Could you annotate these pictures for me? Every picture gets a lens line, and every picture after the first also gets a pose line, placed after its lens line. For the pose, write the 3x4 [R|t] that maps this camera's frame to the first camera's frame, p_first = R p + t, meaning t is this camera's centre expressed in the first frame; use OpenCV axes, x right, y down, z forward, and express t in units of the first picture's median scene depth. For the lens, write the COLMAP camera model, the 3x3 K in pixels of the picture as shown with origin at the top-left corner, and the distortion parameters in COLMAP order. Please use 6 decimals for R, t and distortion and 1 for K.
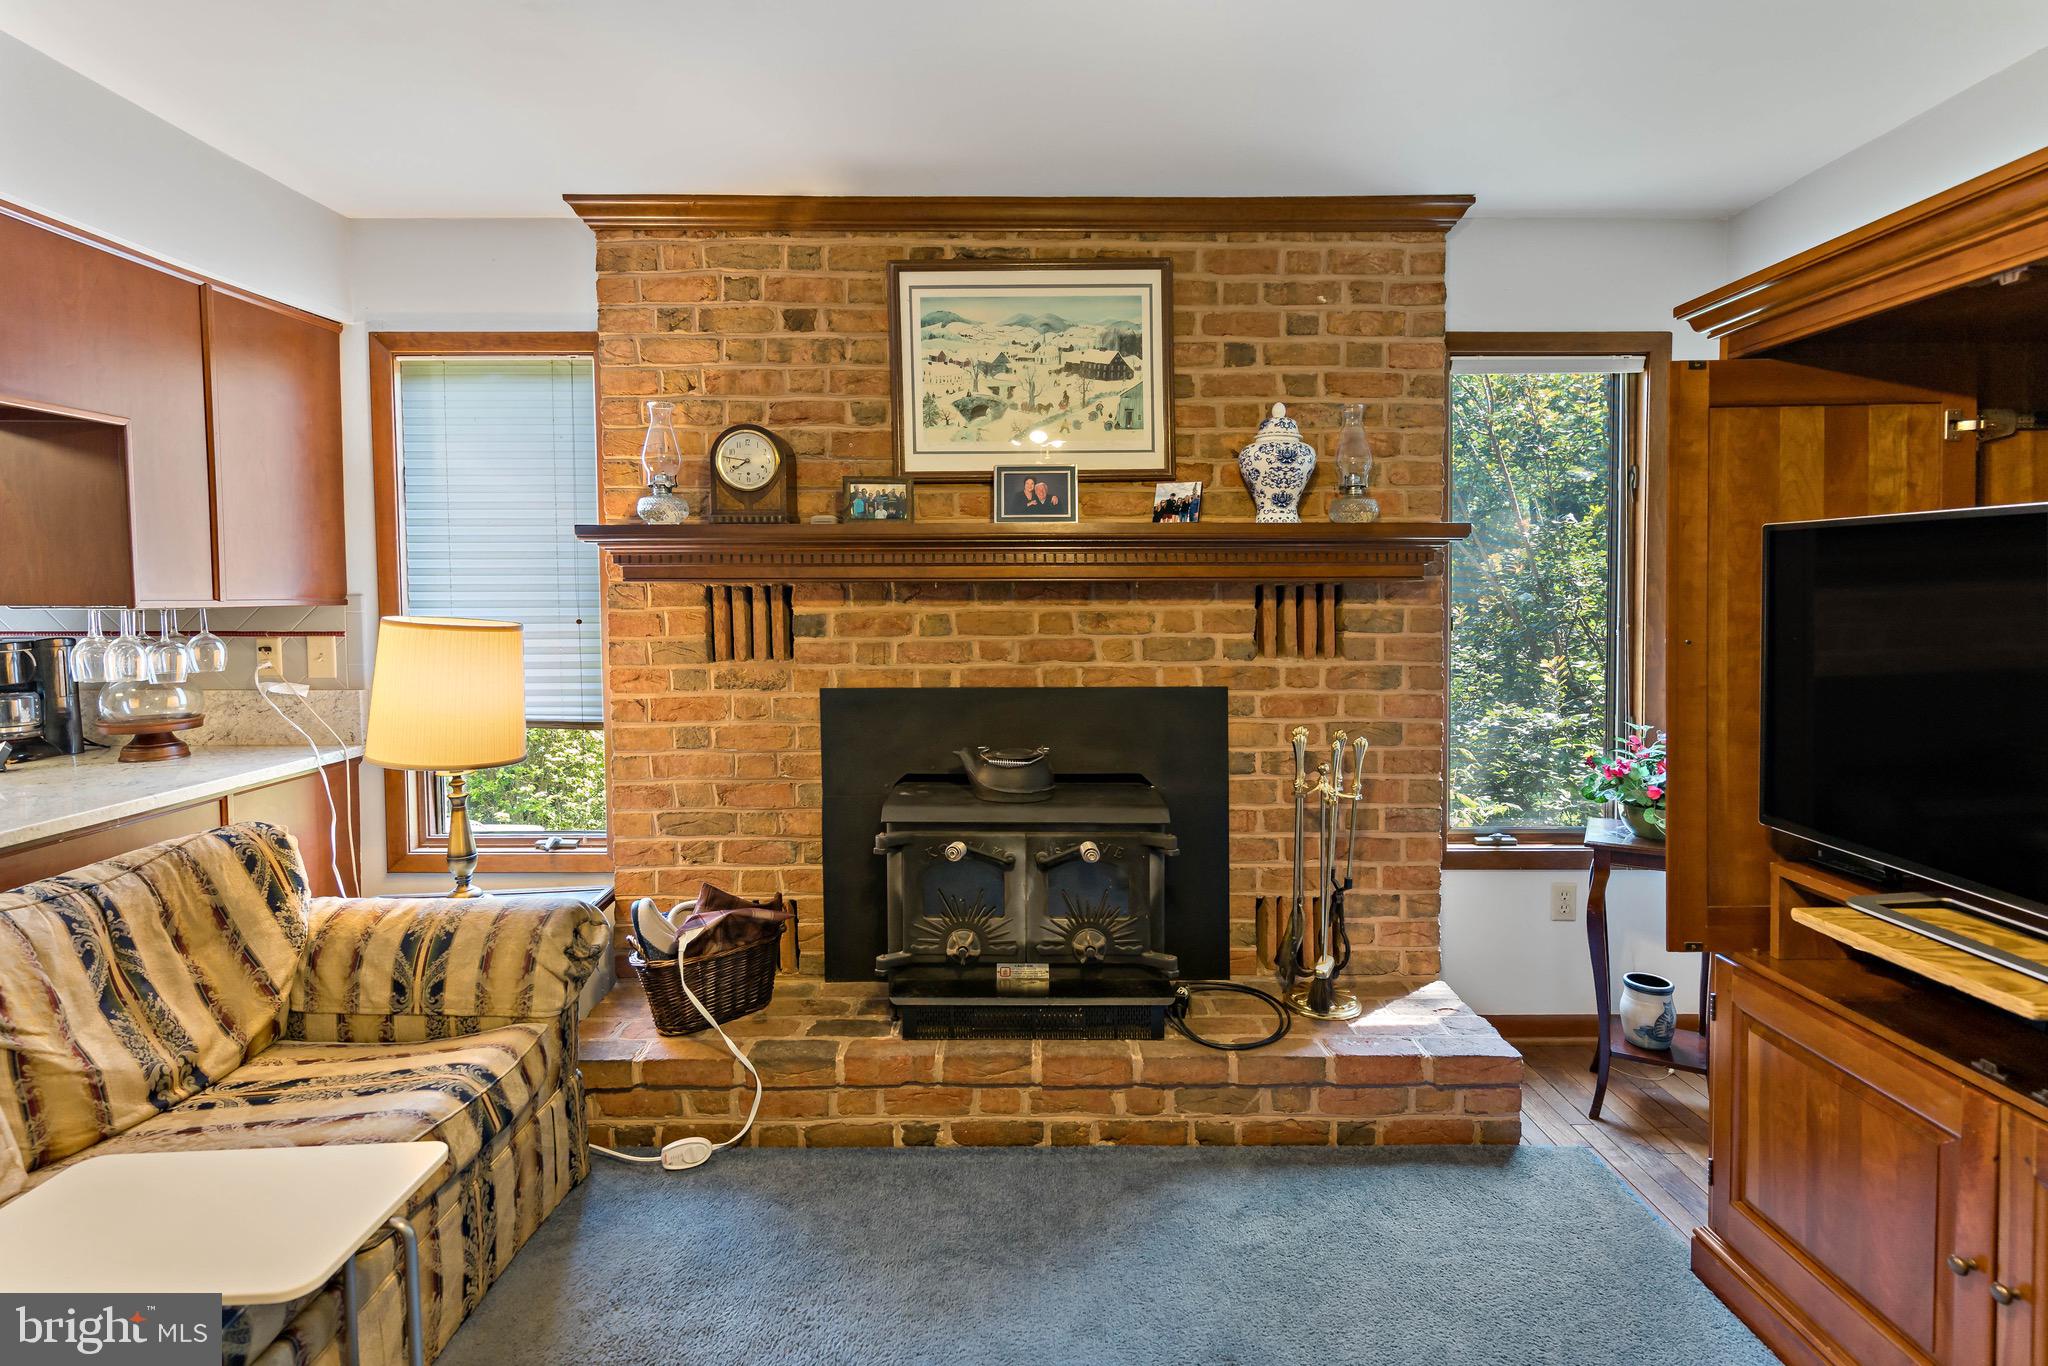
lens RADIAL K [[989.1, 0, 1020.0], [0, 989.1, 640.1], [0, 0, 1]] dist [0.002358, 0.000595]
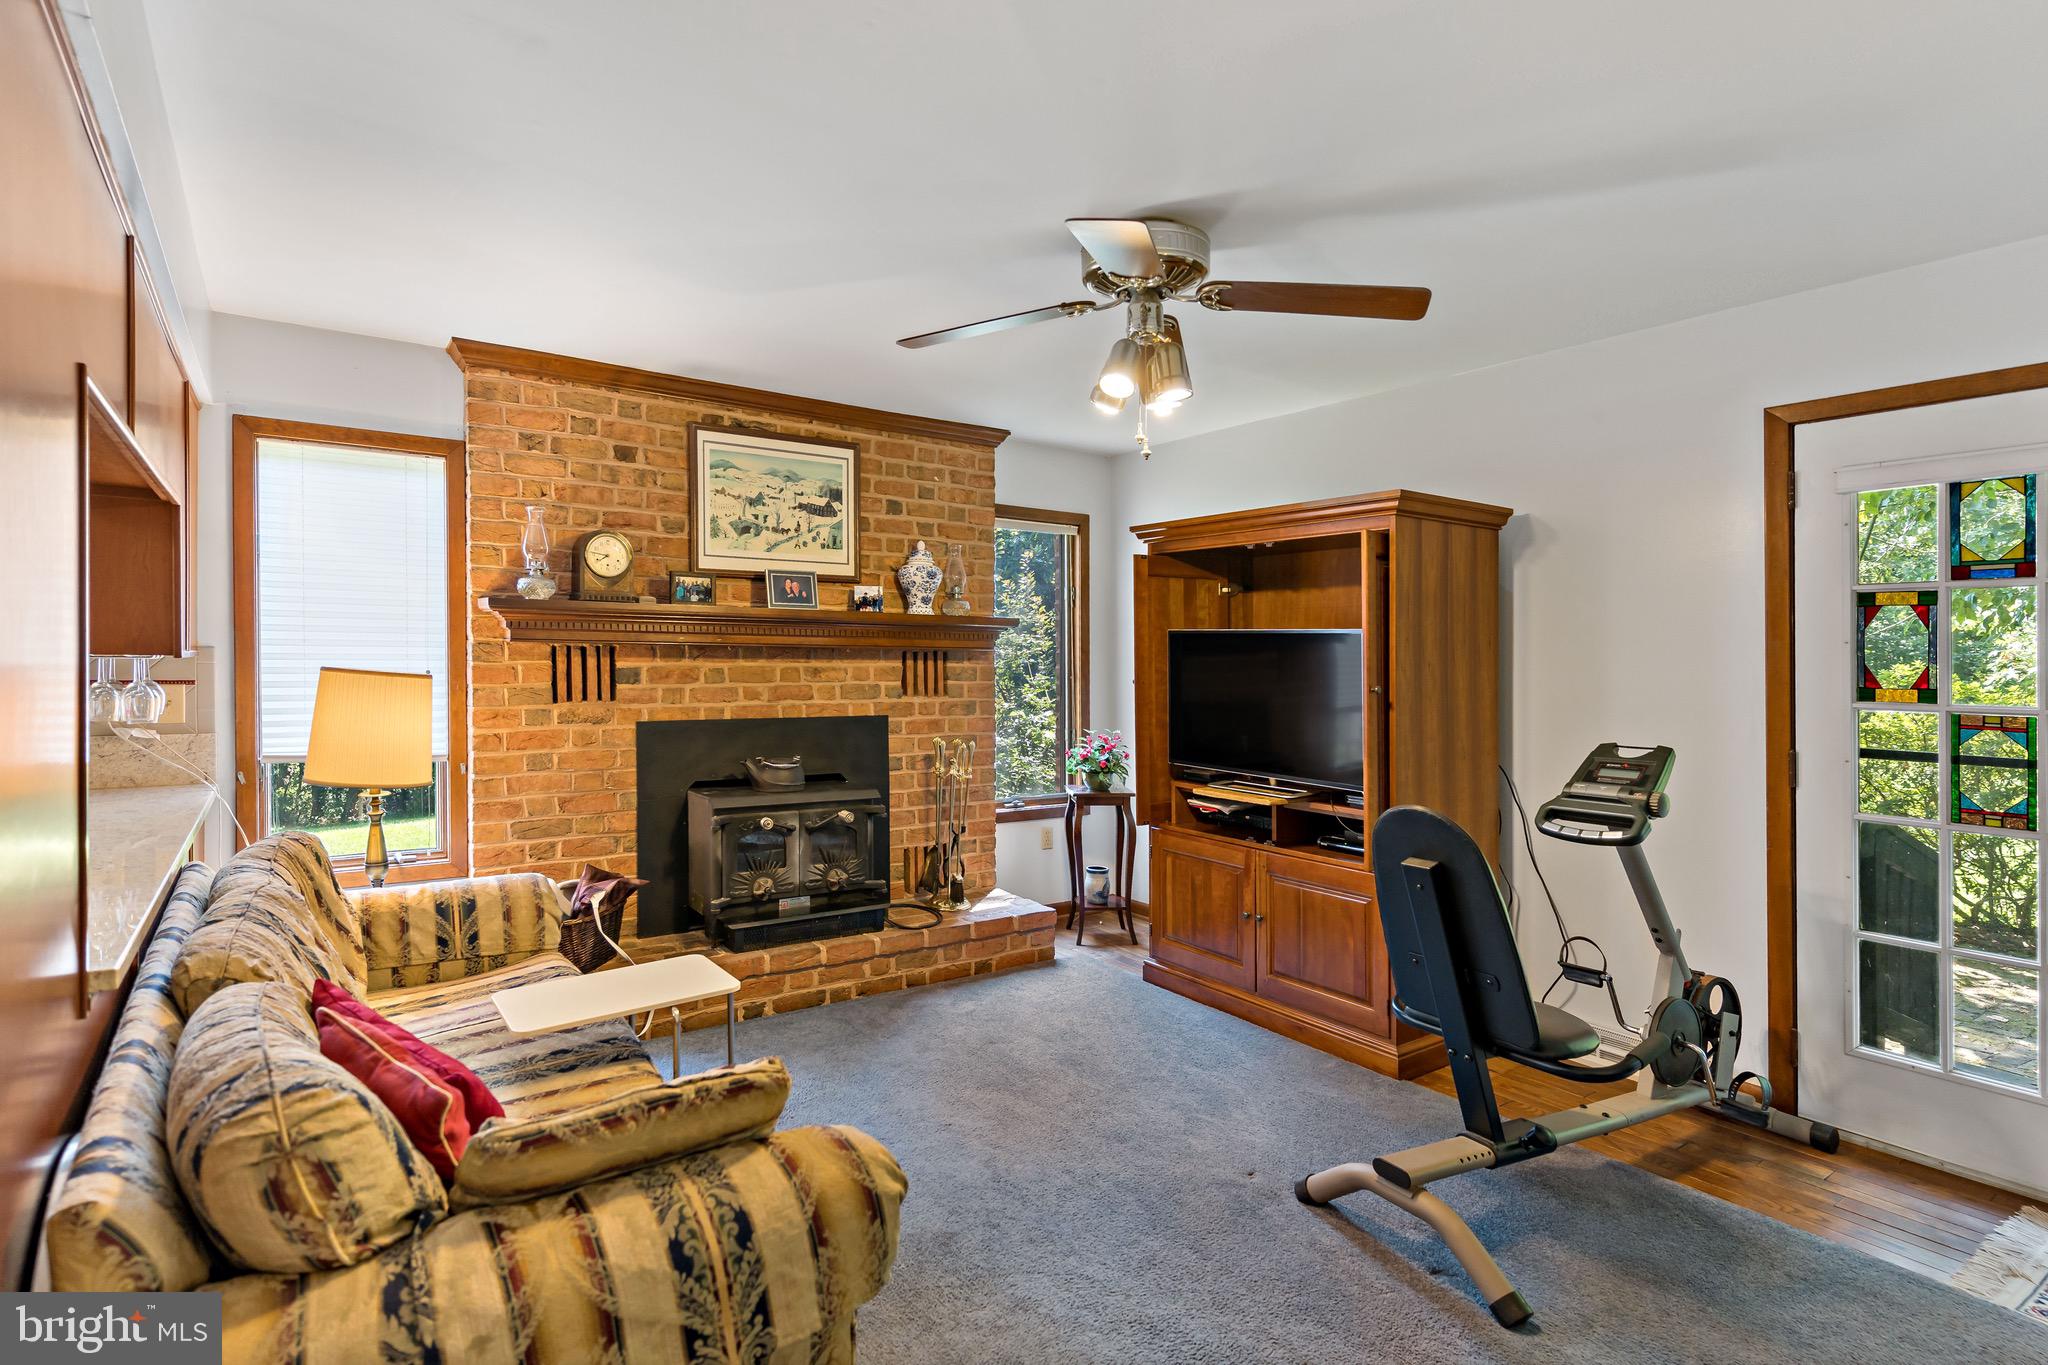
lens RADIAL K [[1003.9, 0, 1018.7], [0, 1003.9, 652.3], [0, 0, 1]] dist [-0.000408, -0.000055]
pose [[0.801094, 0.015707, 0.598332, -0.611748], [0.013496, 0.998927, -0.044293, 0.021552], [-0.598386, 0.043558, 0.800023, -0.430053]]
